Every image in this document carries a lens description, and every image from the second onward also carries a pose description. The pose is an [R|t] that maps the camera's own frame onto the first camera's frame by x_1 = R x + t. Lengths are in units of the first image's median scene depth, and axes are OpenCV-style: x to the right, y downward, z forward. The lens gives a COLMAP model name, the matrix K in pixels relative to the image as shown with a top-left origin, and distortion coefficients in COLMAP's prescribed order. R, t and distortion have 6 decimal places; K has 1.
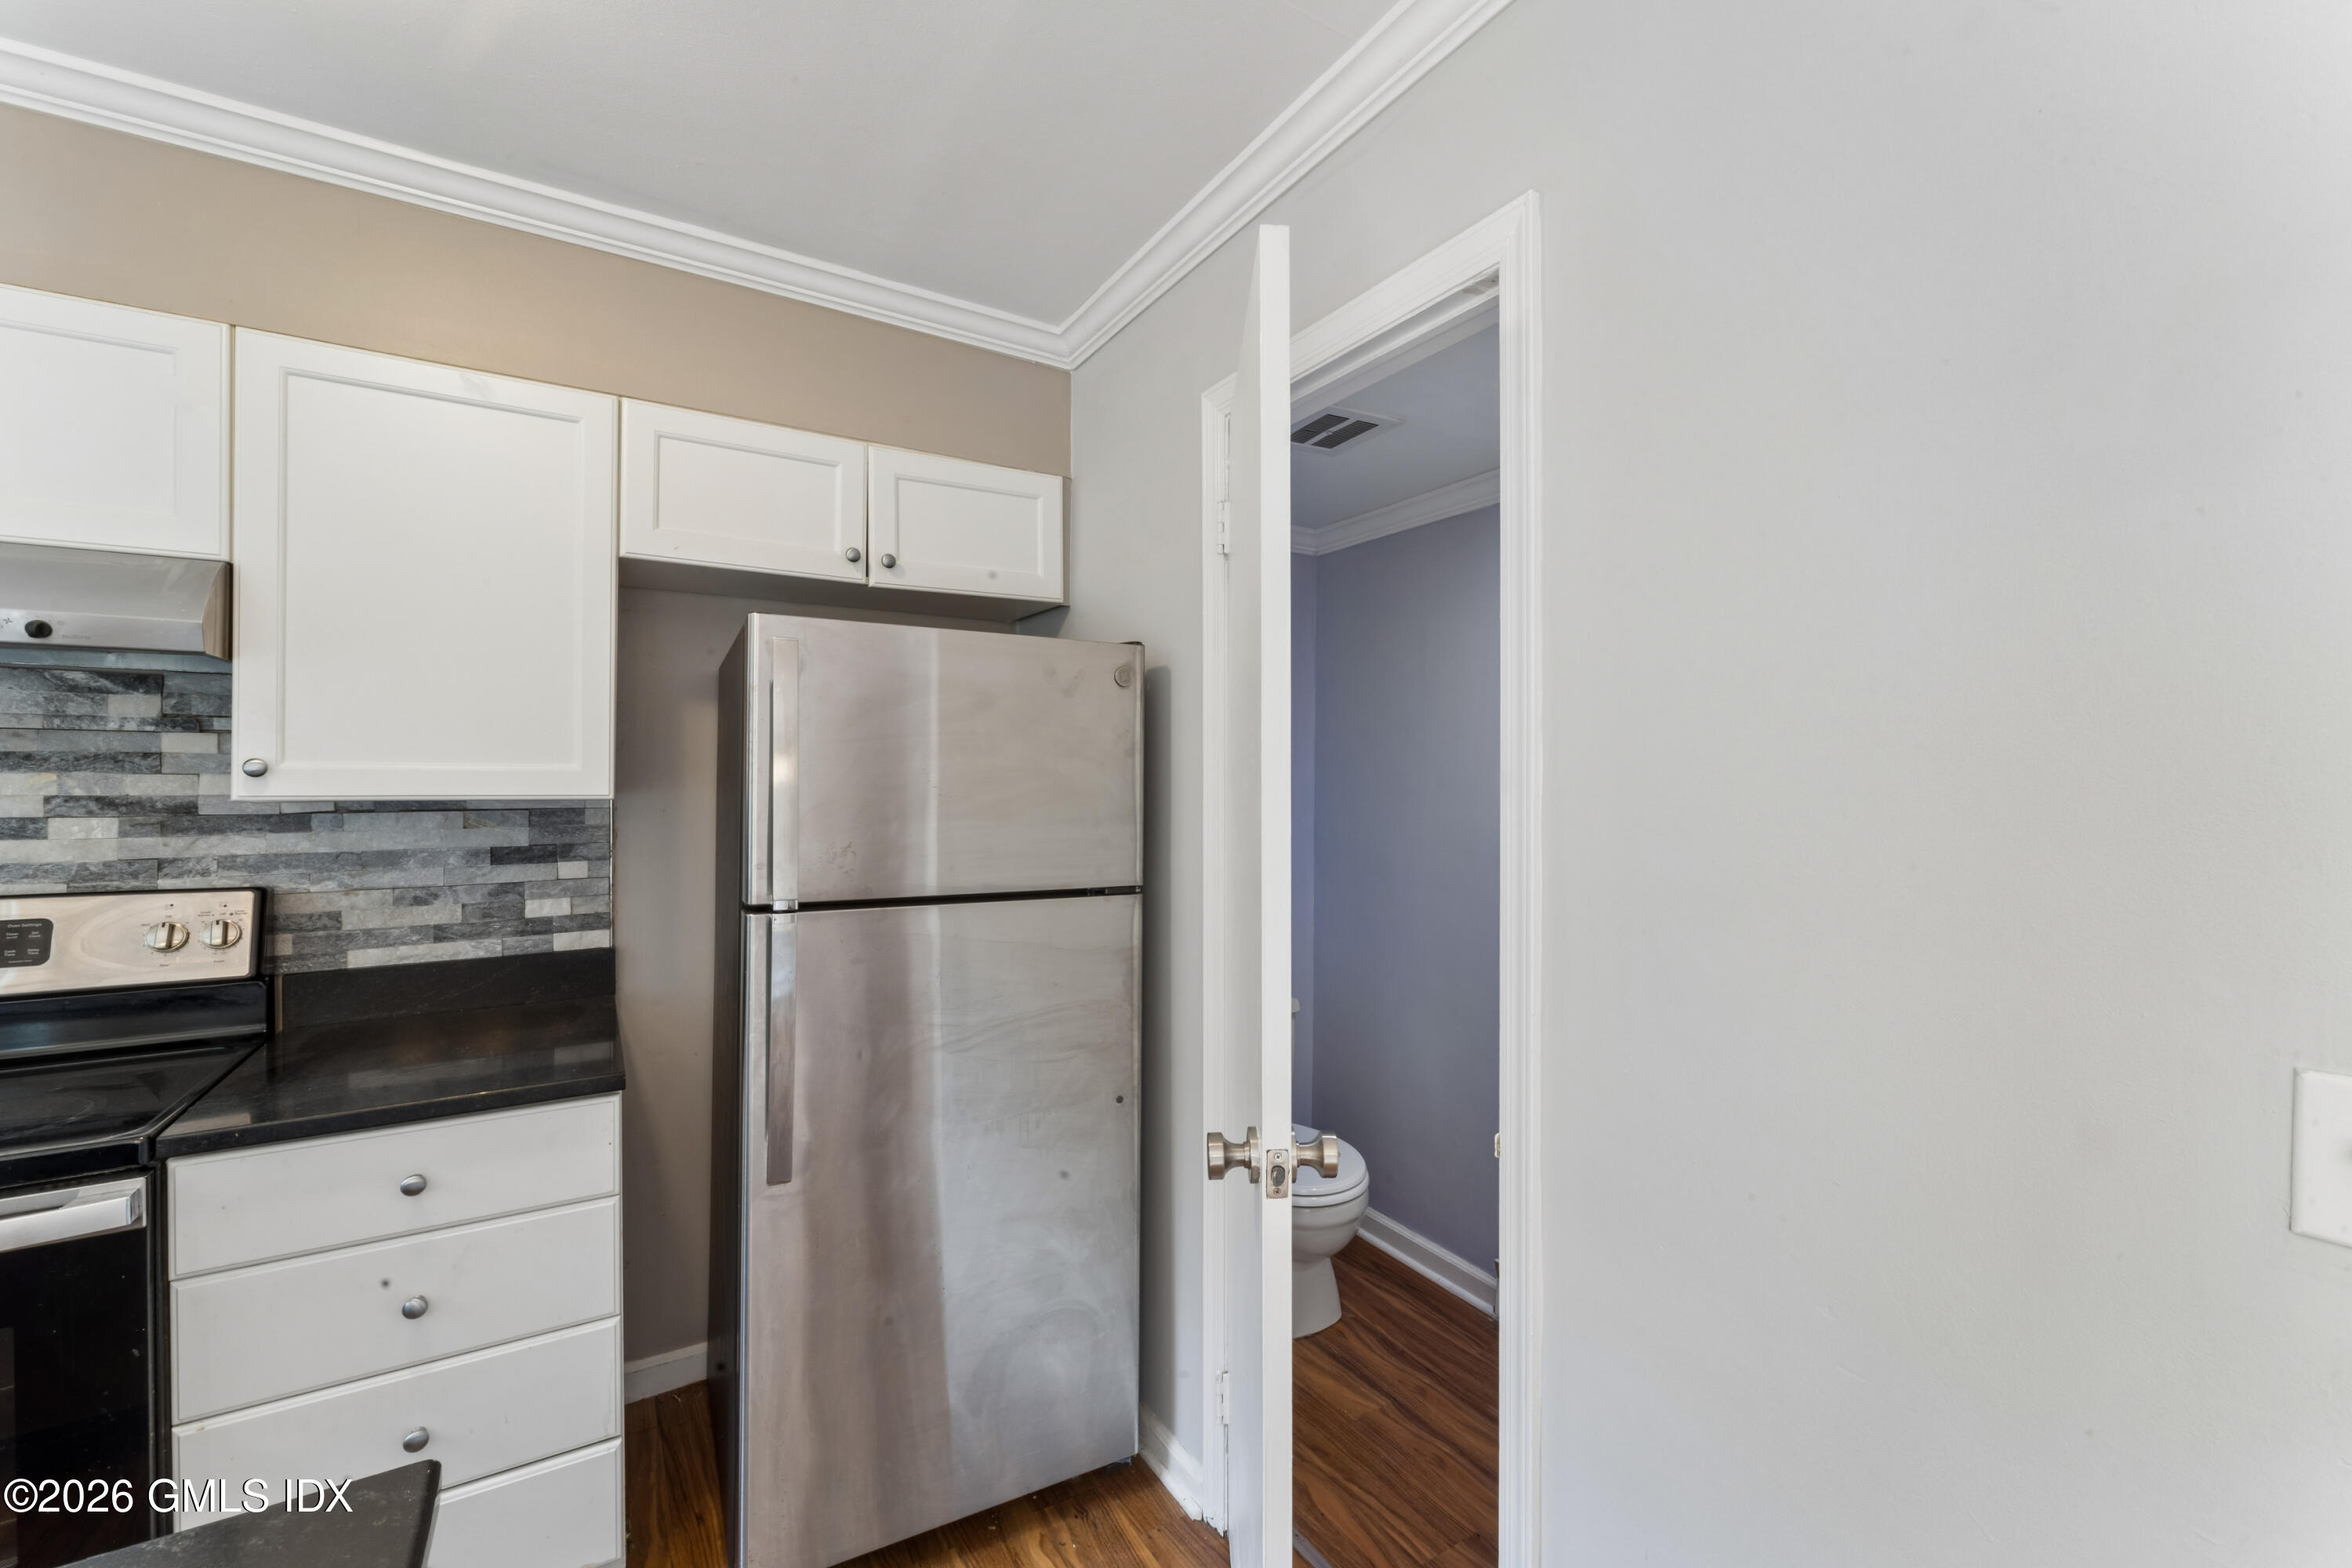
lens RADIAL K [[955.2, 0, 1170.7], [0, 955.2, 784.5], [0, 0, 1]] dist [-0.001194, -0.001027]
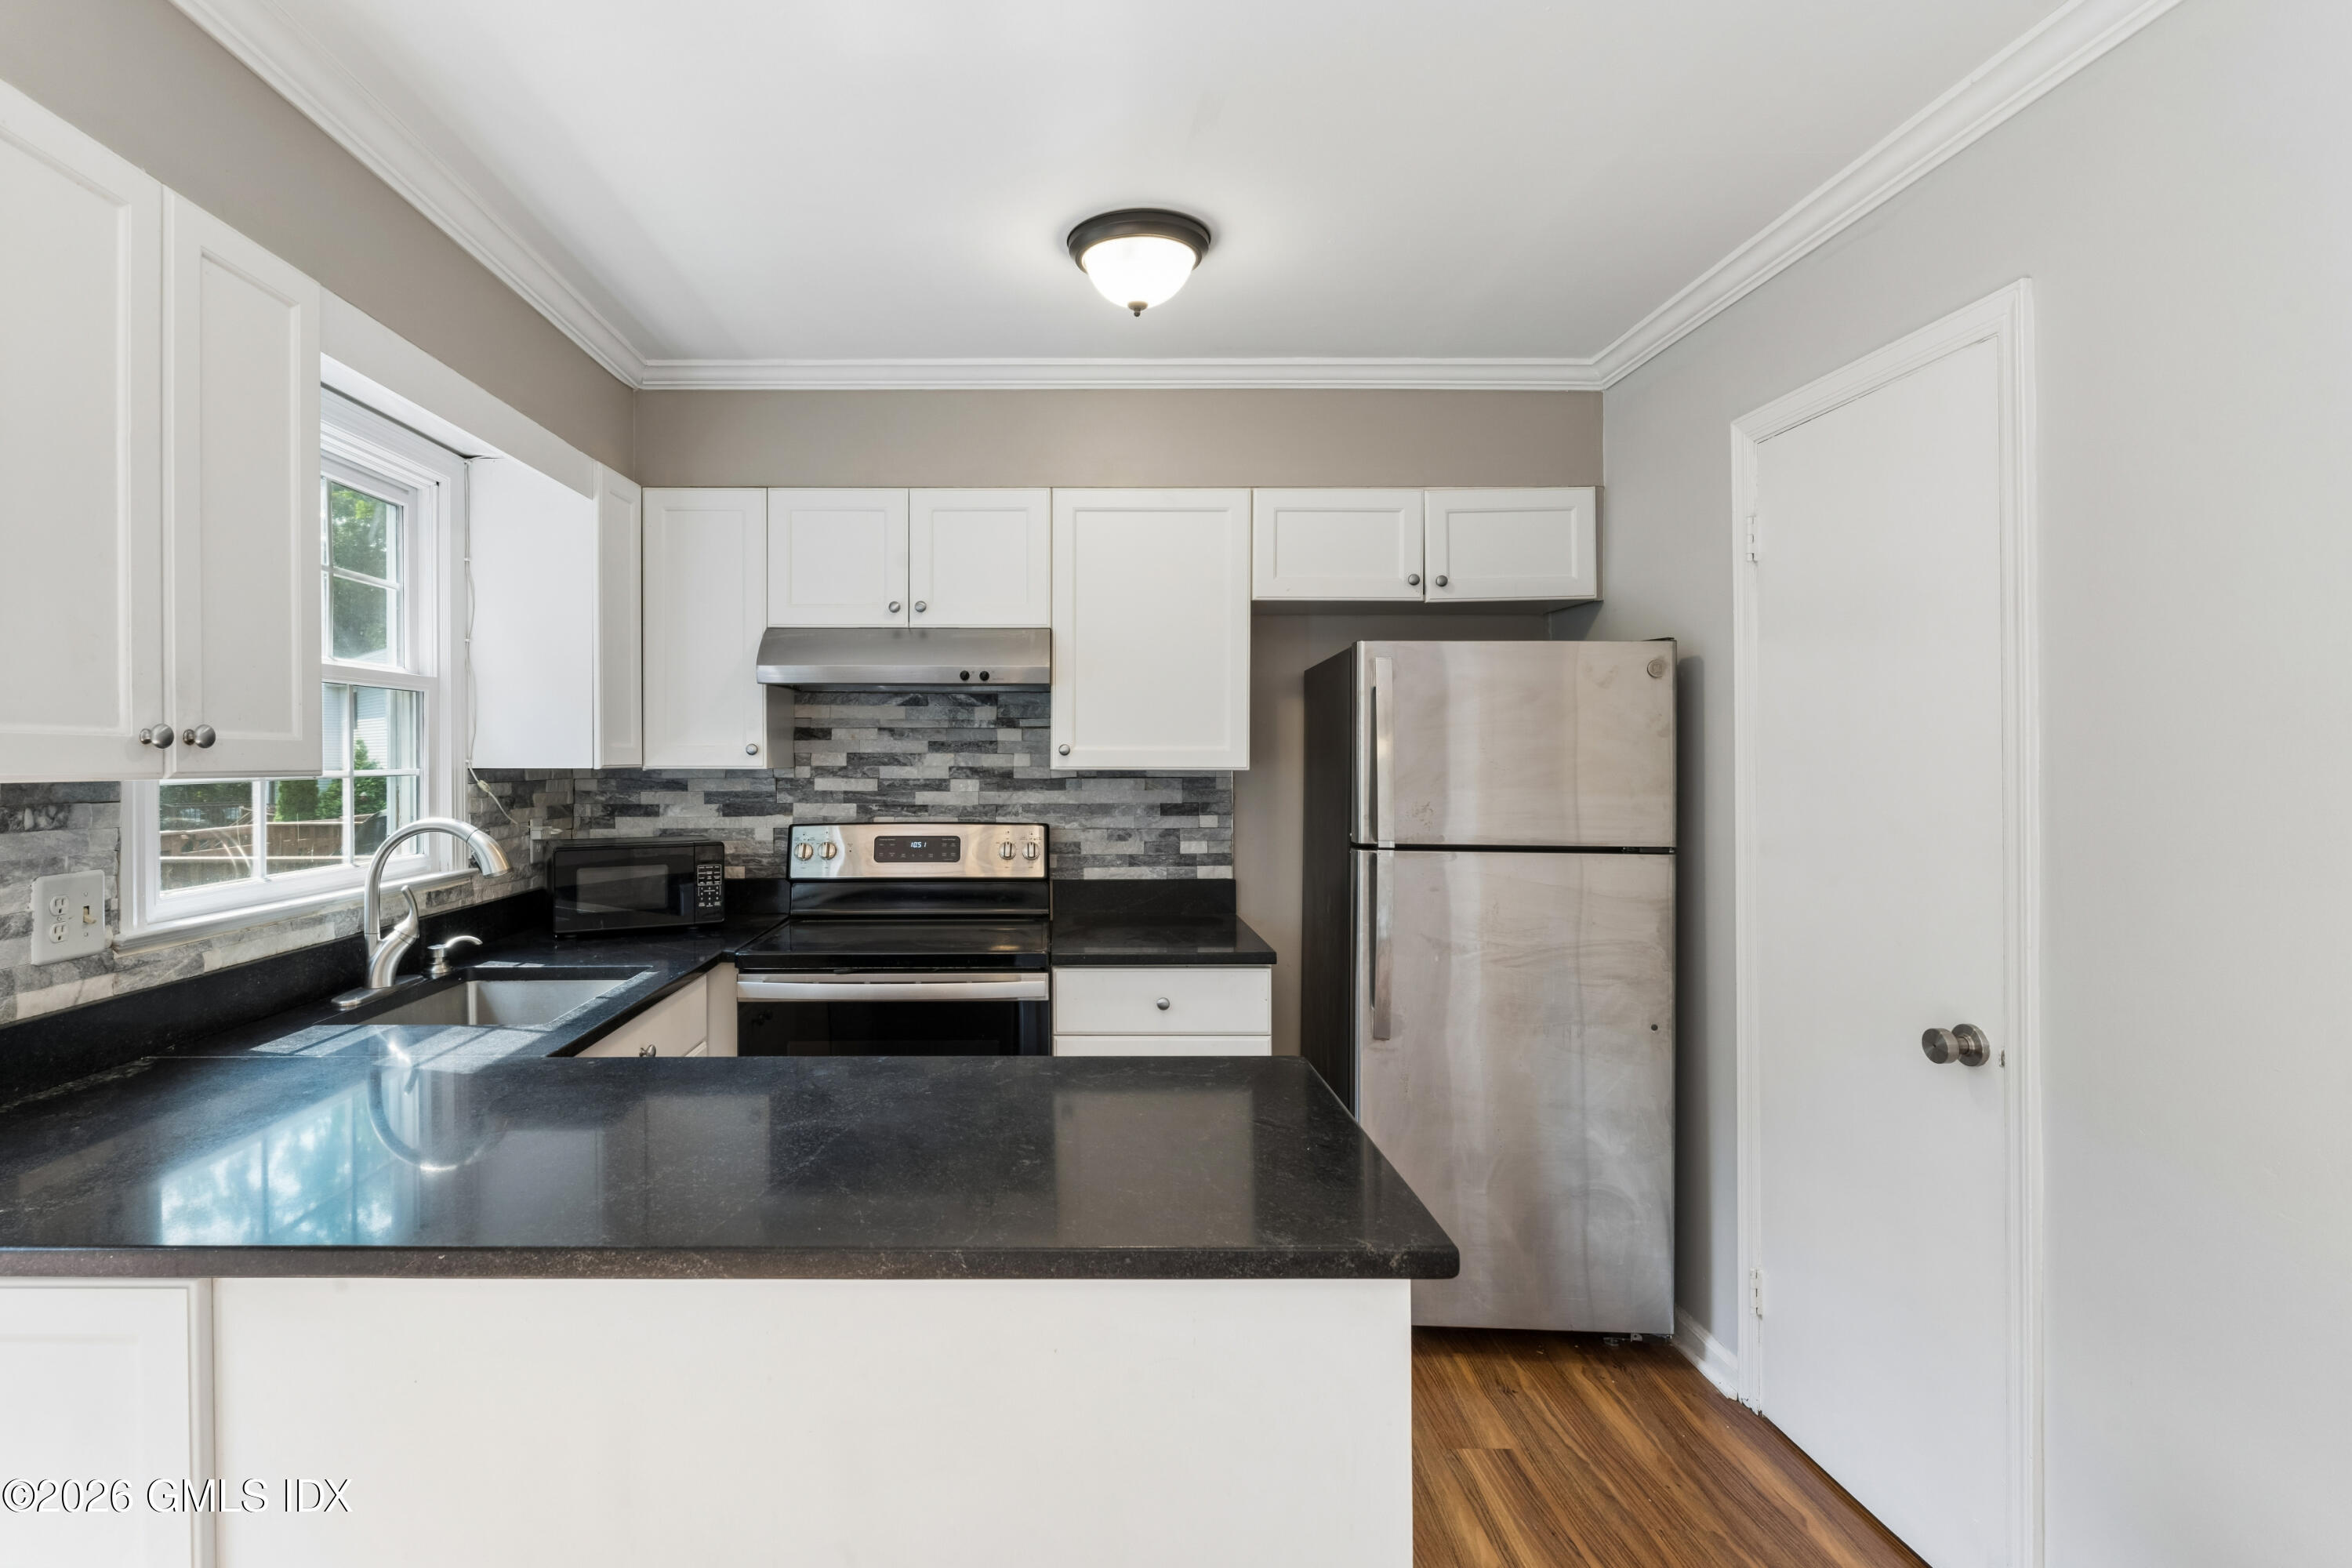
lens RADIAL K [[1132.7, 0, 1032.5], [0, 1132.7, 746.0], [0, 0, 1]] dist [-0.001927, -0.000170]
pose [[0.843798, -0.006207, -0.536625, 0.051682], [-0.001139, 0.999910, -0.013357, 0.001919], [0.536659, 0.011882, 0.843715, -0.602180]]
